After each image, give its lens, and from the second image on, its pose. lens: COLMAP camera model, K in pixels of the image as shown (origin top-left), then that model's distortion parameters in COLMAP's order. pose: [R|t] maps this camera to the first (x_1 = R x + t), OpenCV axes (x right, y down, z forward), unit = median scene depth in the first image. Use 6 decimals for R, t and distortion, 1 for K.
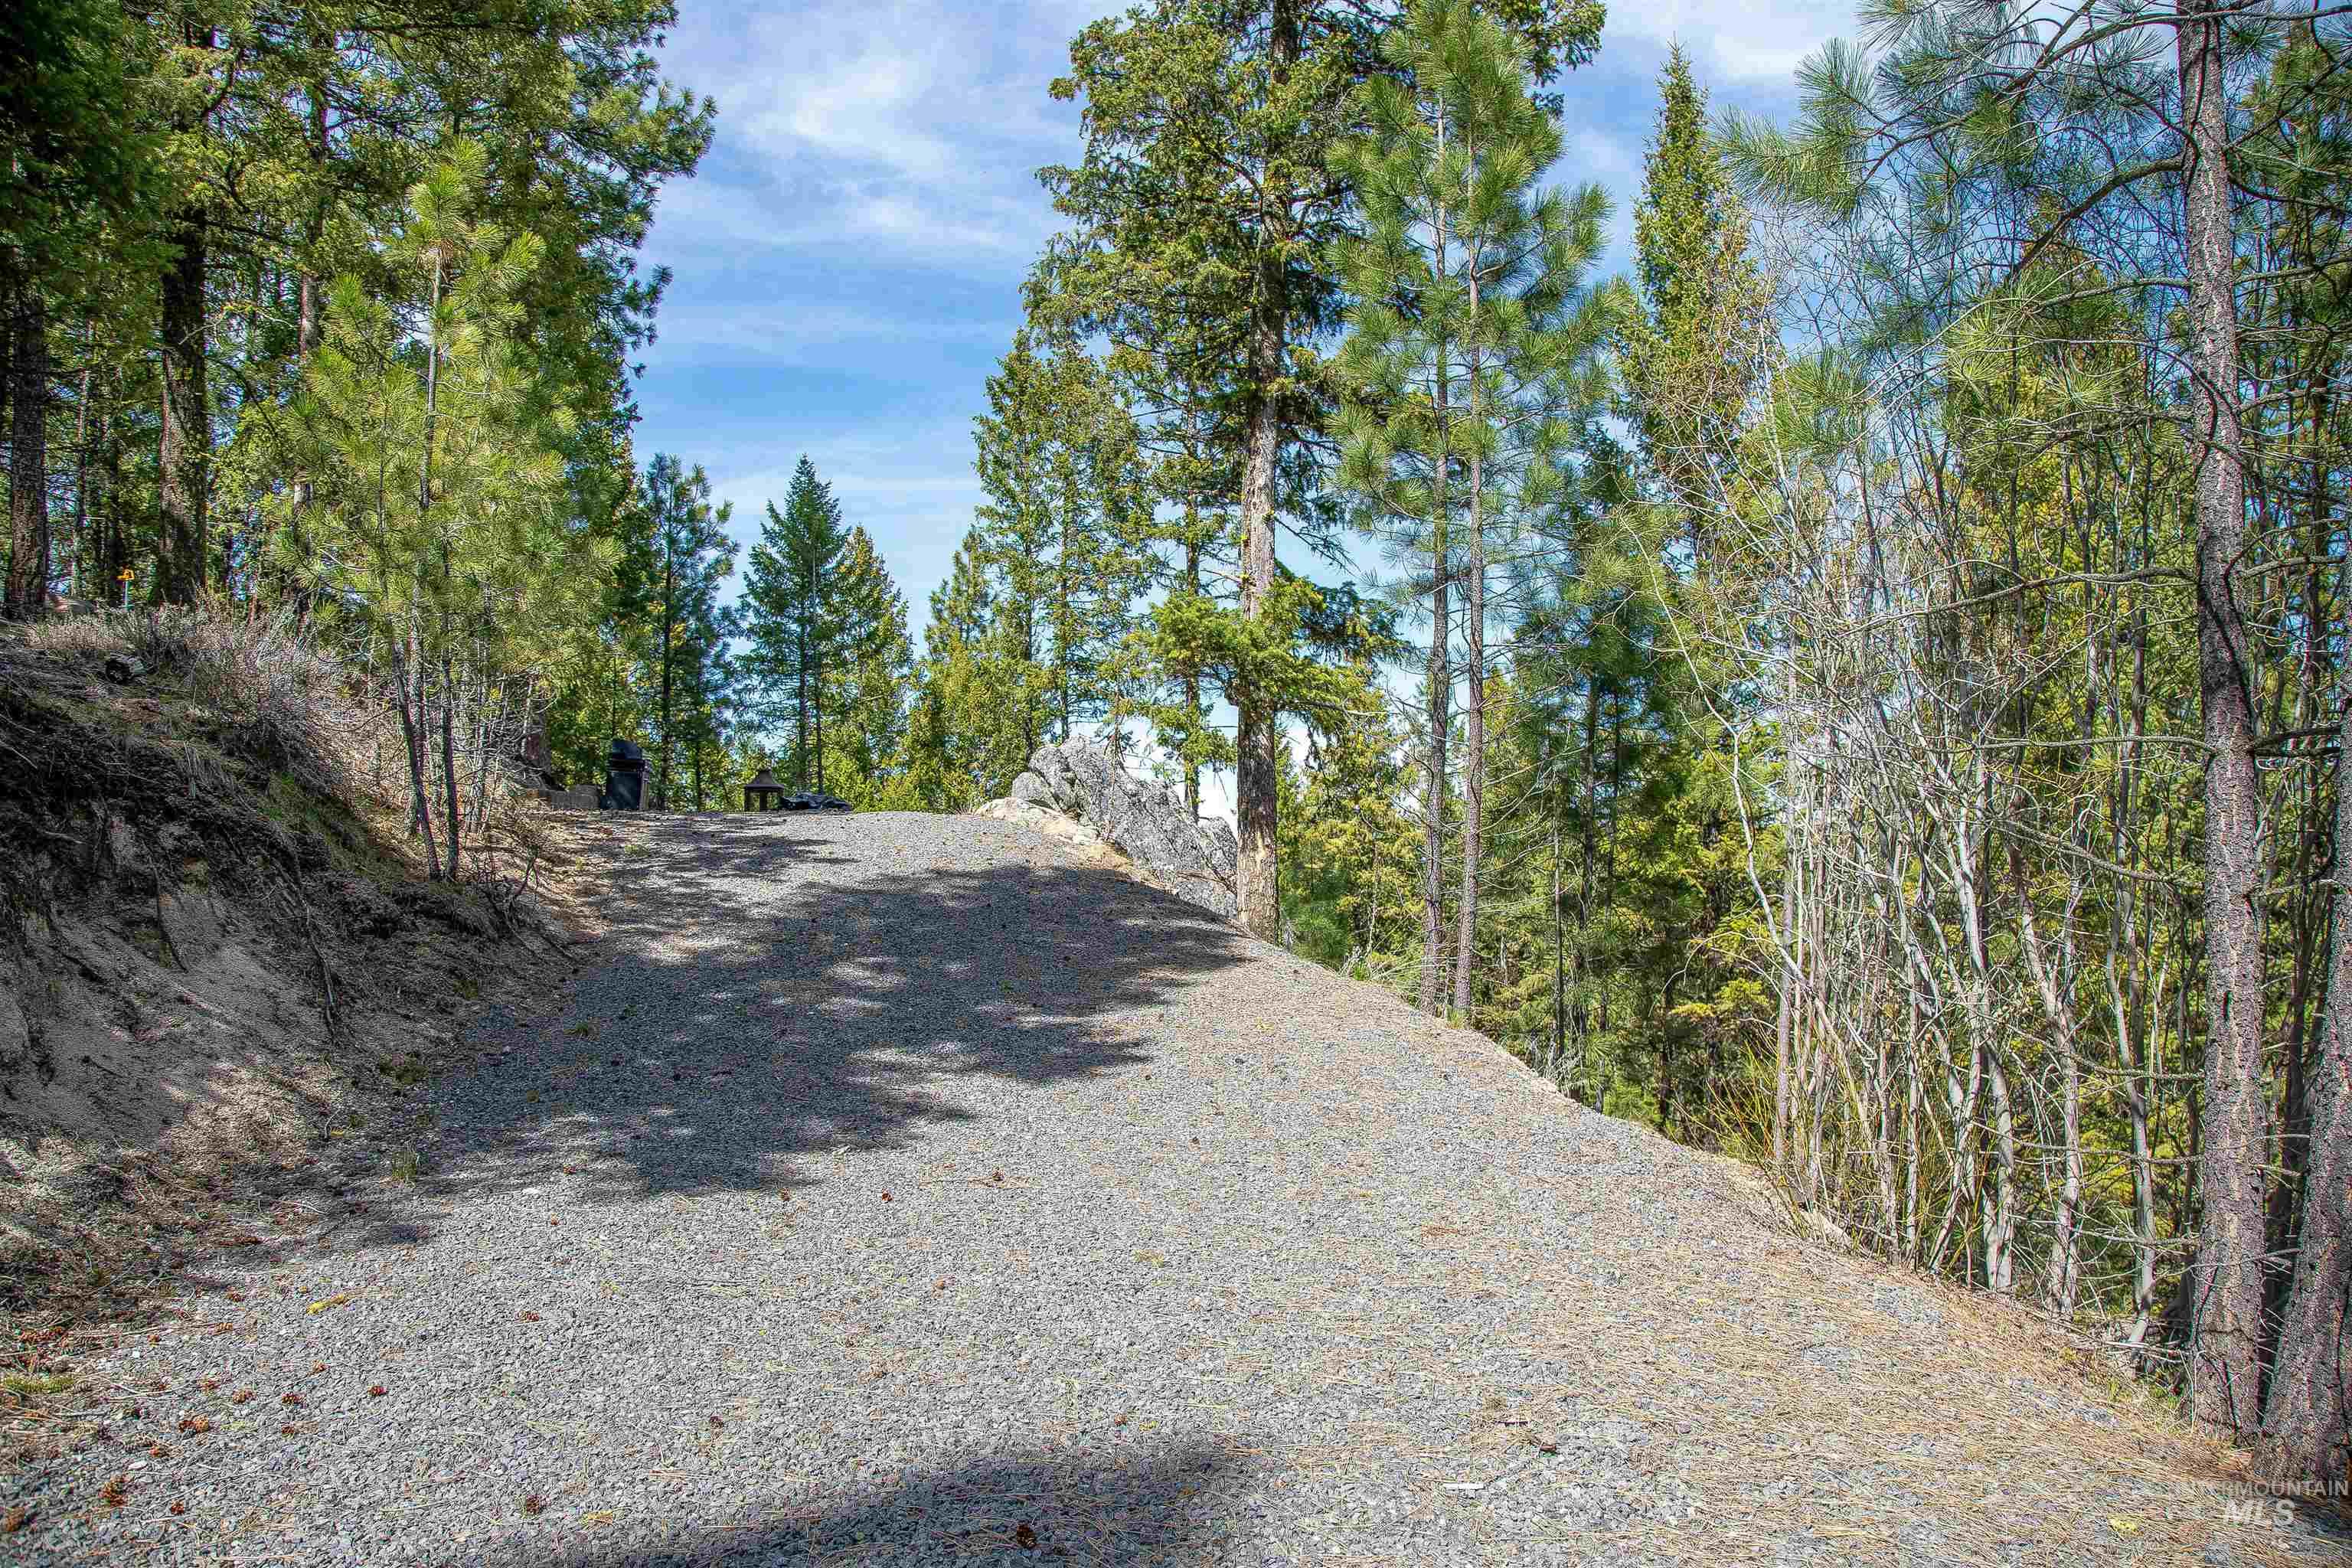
lens RADIAL K [[1874.4, 0, 1147.4], [0, 1874.4, 824.8], [0, 0, 1]] dist [-0.026184, 0.000384]
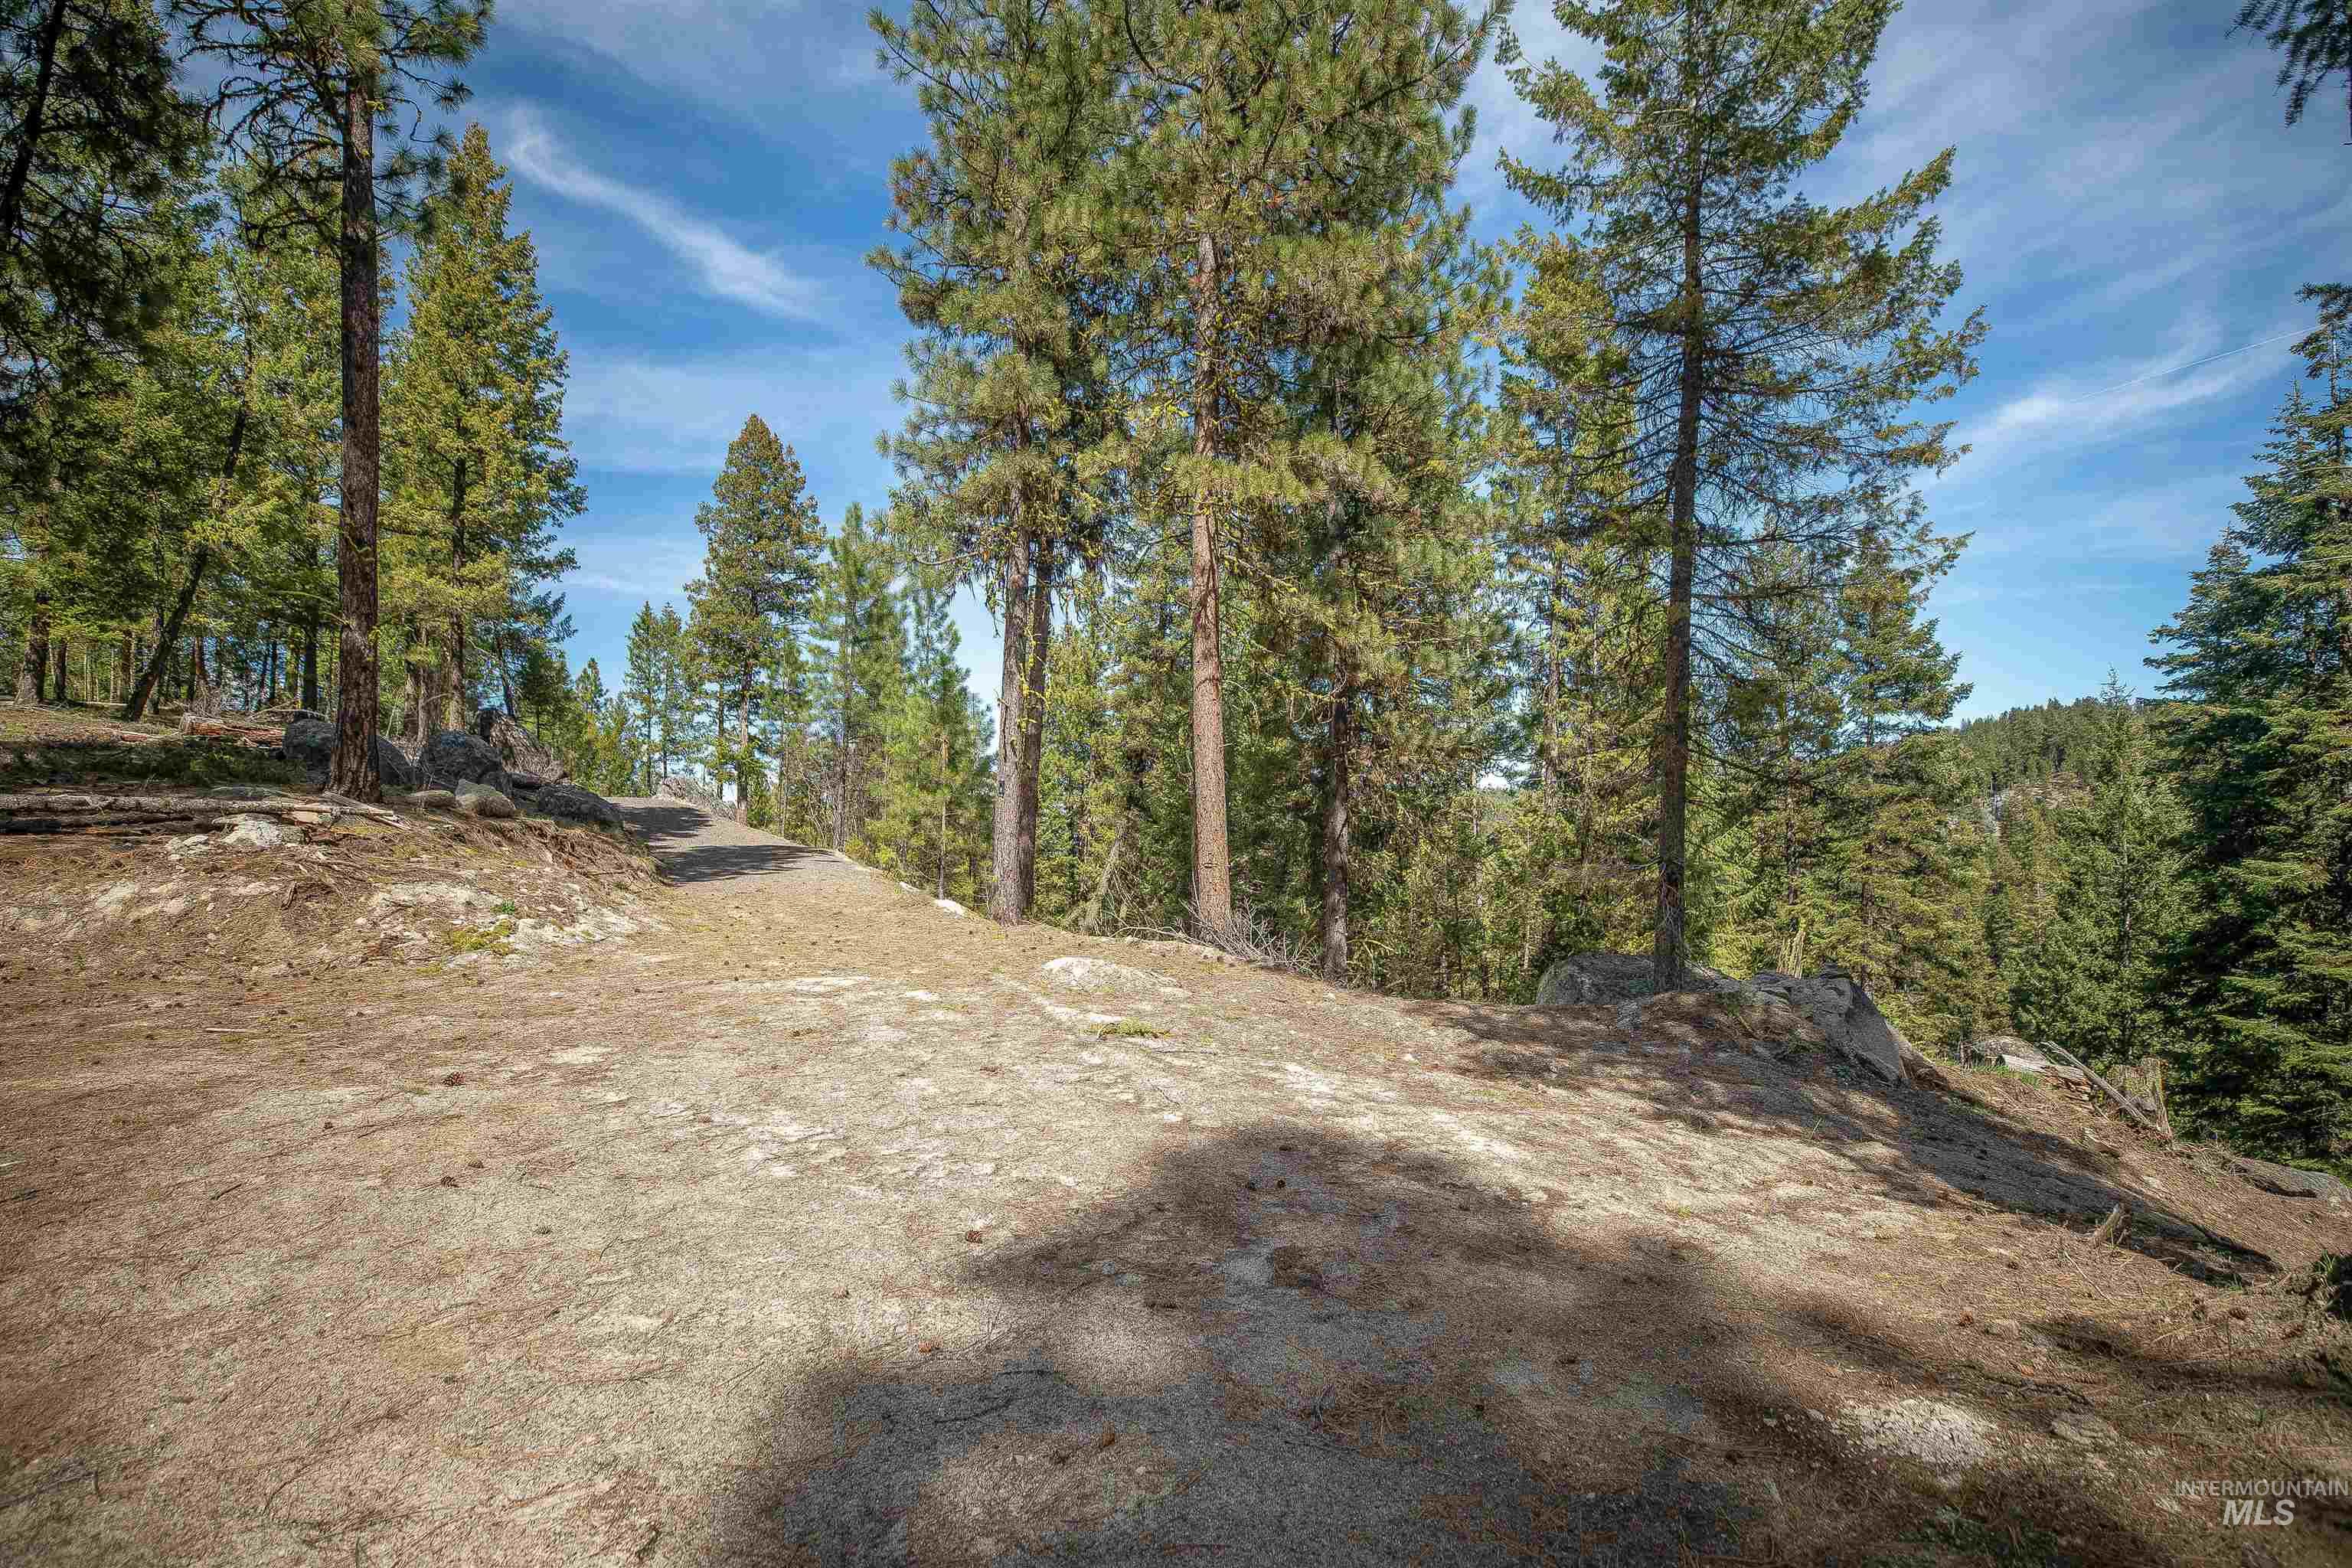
lens RADIAL K [[1120.7, 0, 1165.3], [0, 1120.7, 788.0], [0, 0, 1]] dist [-0.027194, -0.000399]
pose [[0.915917, 0.019005, 0.400917, -0.028026], [-0.009100, 0.999605, -0.026597, 0.010717], [-0.401264, 0.020713, 0.915728, -0.622452]]
